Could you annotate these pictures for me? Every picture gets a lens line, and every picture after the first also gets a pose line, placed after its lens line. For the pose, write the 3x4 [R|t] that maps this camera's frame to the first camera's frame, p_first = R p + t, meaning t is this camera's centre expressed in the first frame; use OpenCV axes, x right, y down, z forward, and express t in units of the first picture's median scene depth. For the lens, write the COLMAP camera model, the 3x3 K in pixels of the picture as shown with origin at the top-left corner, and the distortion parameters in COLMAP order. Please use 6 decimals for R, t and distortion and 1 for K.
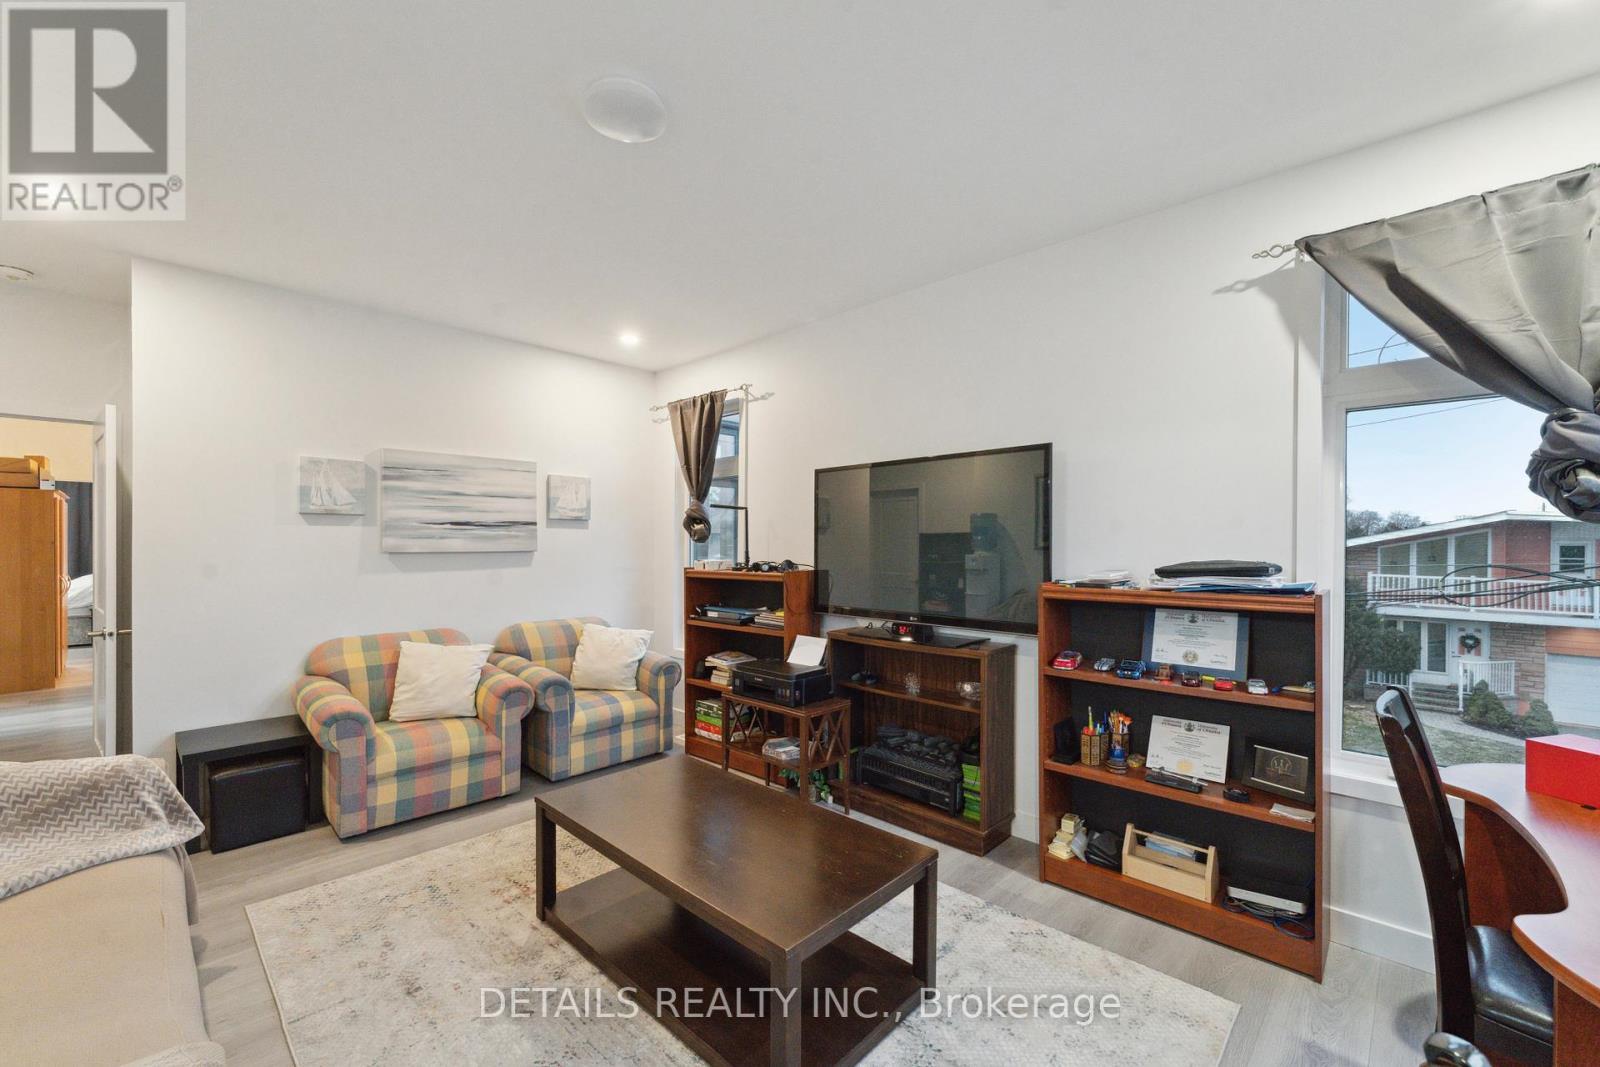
lens RADIAL K [[629.1, 0, 791.2], [0, 629.1, 542.2], [0, 0, 1]] dist [-0.004585, -0.000067]
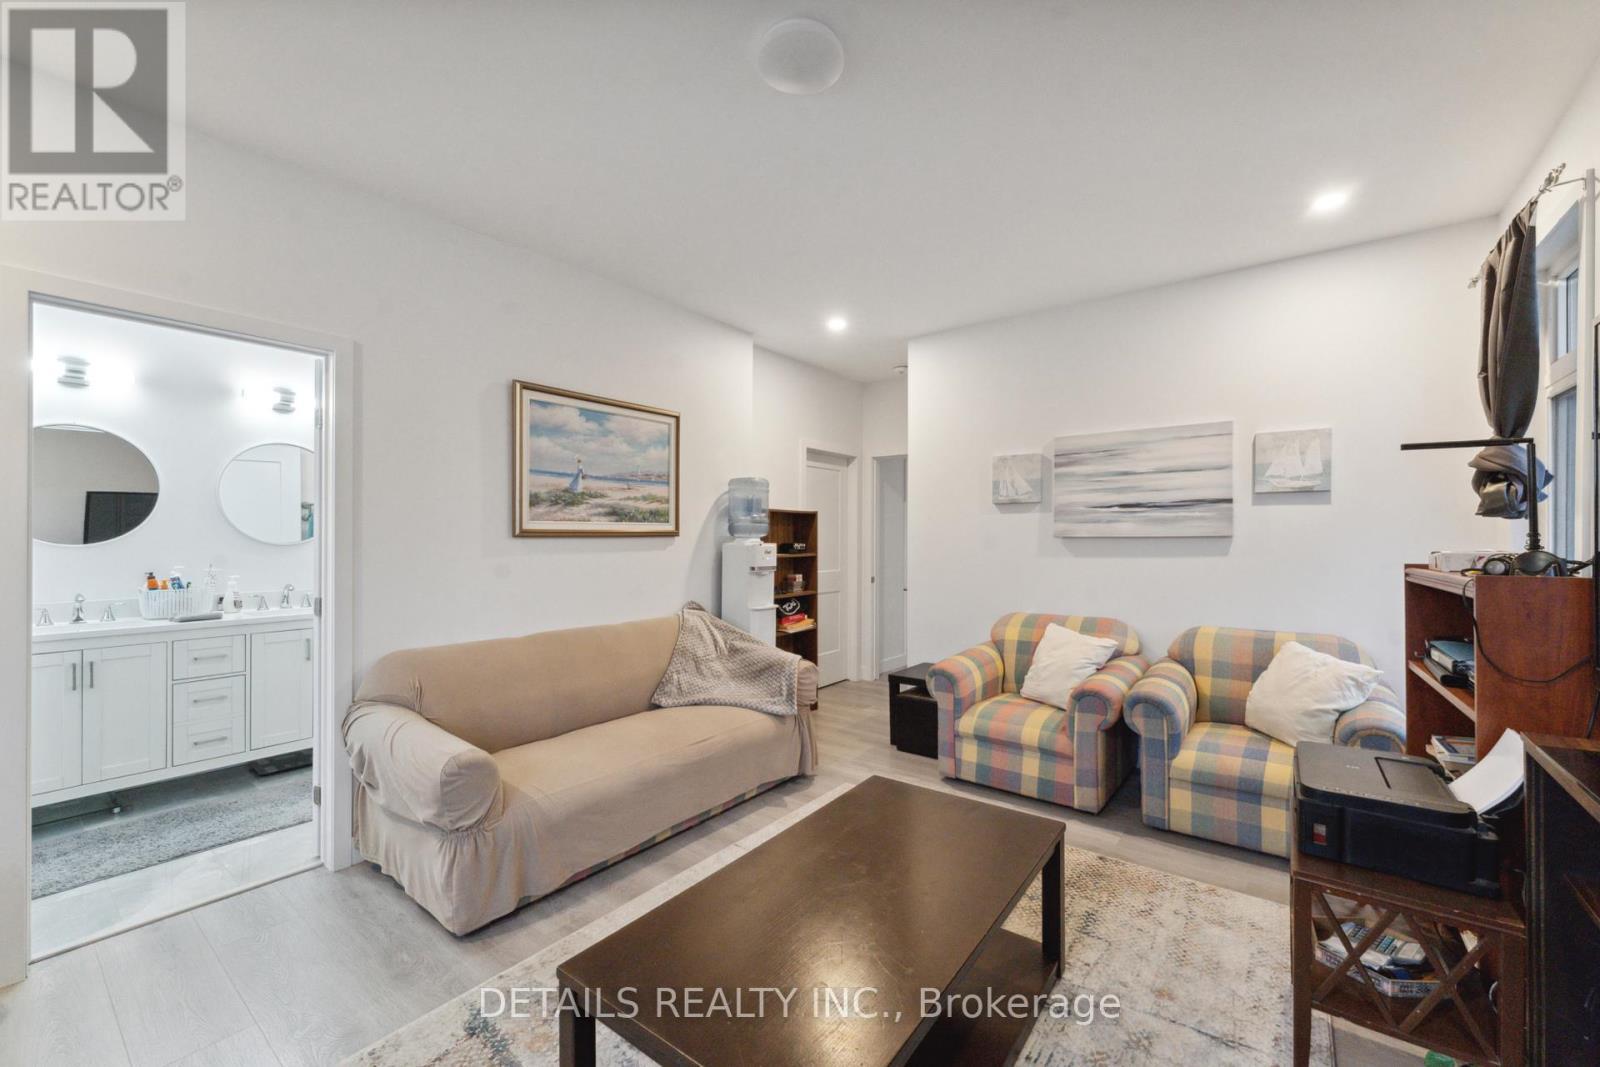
lens RADIAL K [[629.1, 0, 806.0], [0, 629.1, 535.1], [0, 0, 1]] dist [-0.004585, -0.000067]
pose [[0.143493, -0.006645, -0.989629, 0.318225], [0.004121, 0.999973, -0.006117, 0.017347], [0.989643, -0.003201, 0.143517, 0.425934]]
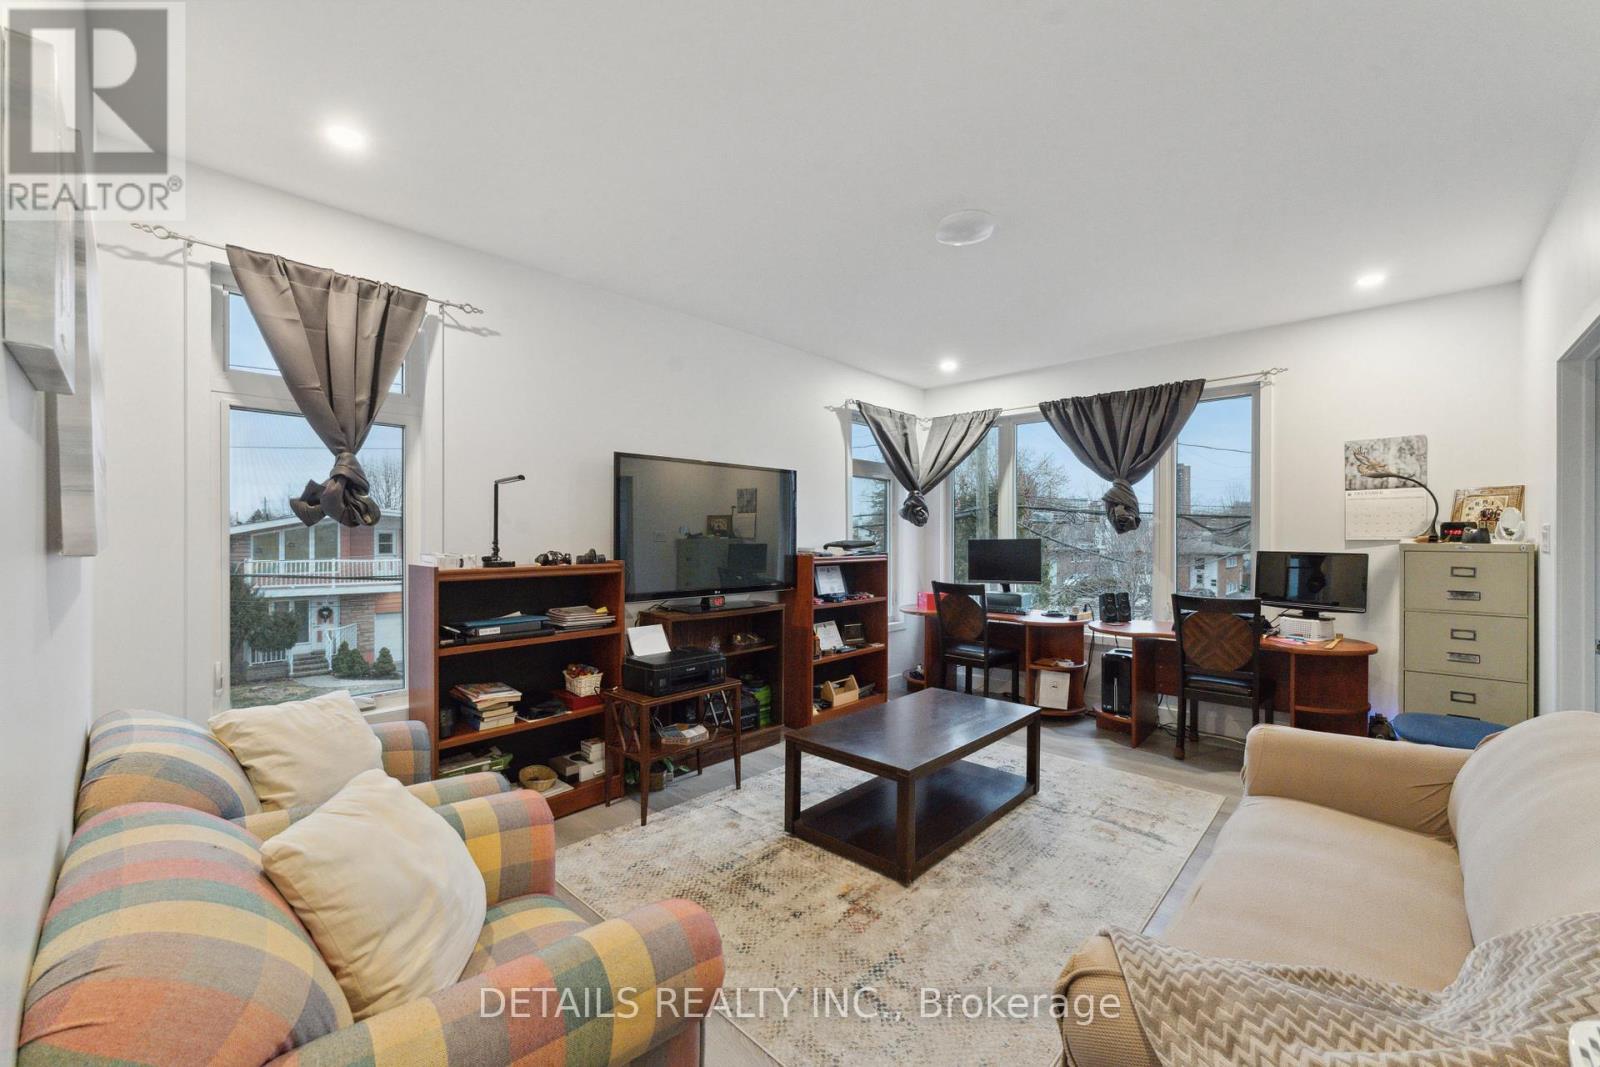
lens RADIAL K [[629.1, 0, 787.0], [0, 629.1, 539.4], [0, 0, 1]] dist [-0.004585, -0.000067]
pose [[0.011592, -0.007223, 0.999907, -0.847937], [-0.007996, 0.999941, 0.007316, 0.005995], [-0.999901, -0.008080, 0.011534, 0.692241]]
